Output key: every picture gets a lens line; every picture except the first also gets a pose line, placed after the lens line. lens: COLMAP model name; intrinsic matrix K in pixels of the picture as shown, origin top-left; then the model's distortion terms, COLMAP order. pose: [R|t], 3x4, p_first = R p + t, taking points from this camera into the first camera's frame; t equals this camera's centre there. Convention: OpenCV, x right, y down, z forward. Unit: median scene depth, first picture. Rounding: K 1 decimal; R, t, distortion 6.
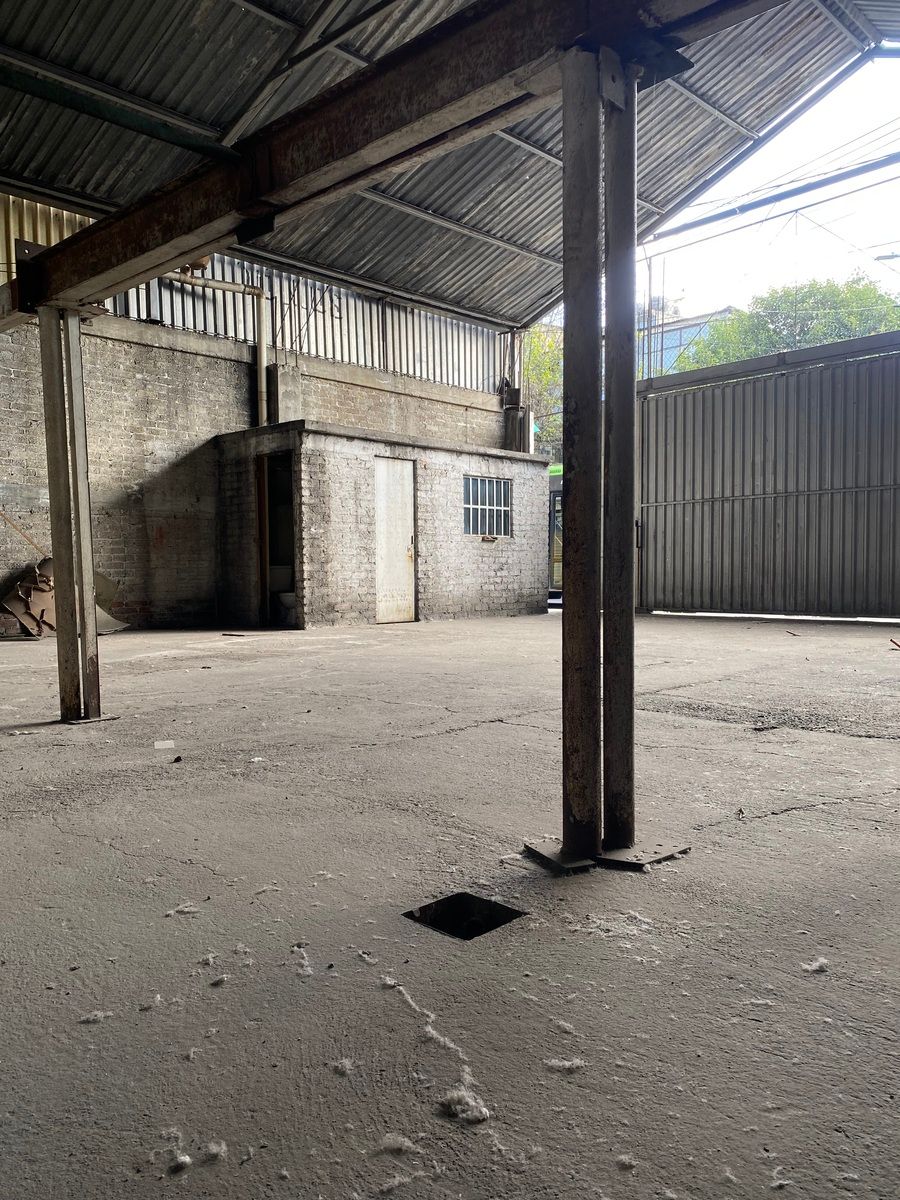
lens RADIAL K [[917.6, 0, 450.0], [0, 917.6, 600.0], [0, 0, 1]] dist [-0.026498, -0.004235]
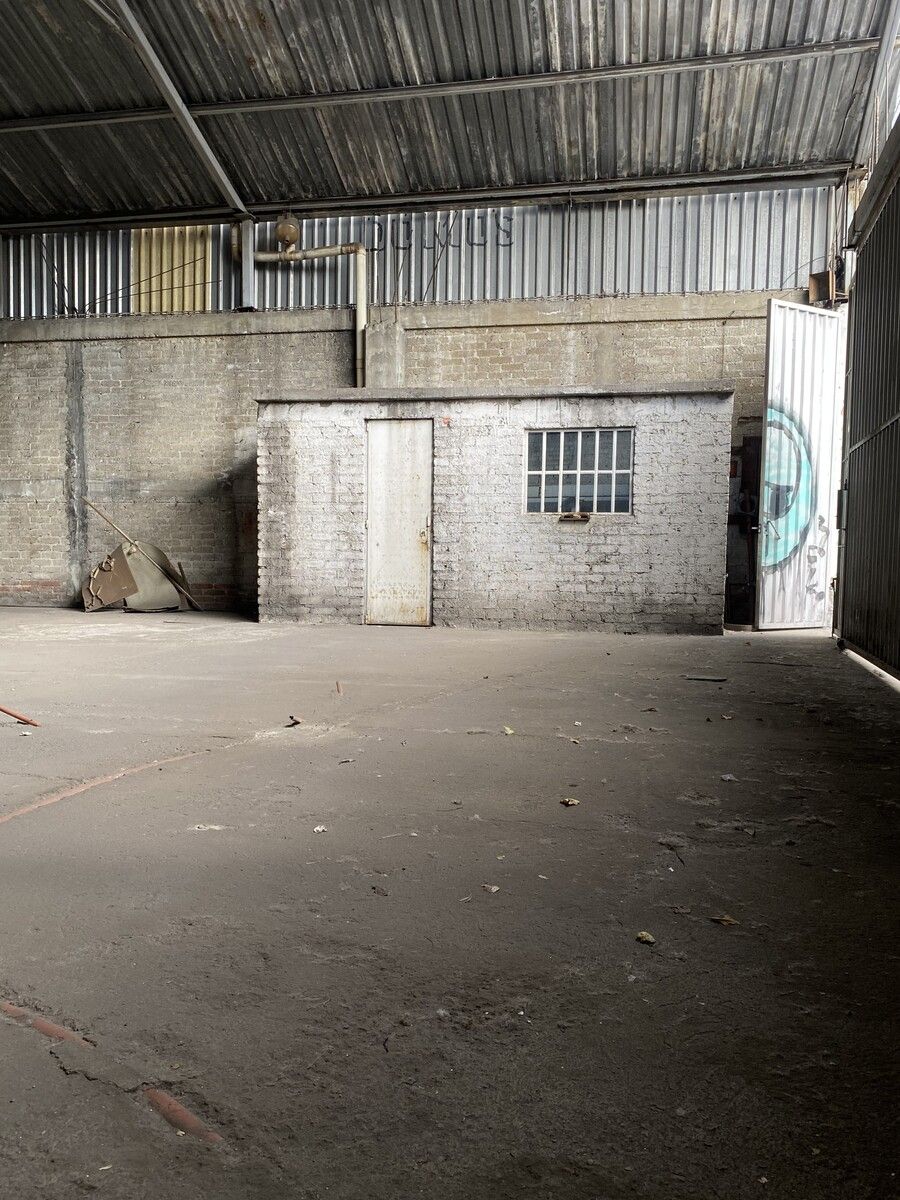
lens RADIAL K [[966.6, 0, 450.0], [0, 966.6, 600.0], [0, 0, 1]] dist [0.054079, -0.168149]
pose [[0.520038, 0.053394, -0.852472, 0.691830], [-0.044852, 0.998374, 0.035172, -0.029461], [0.852965, 0.019944, 0.521588, 0.604677]]
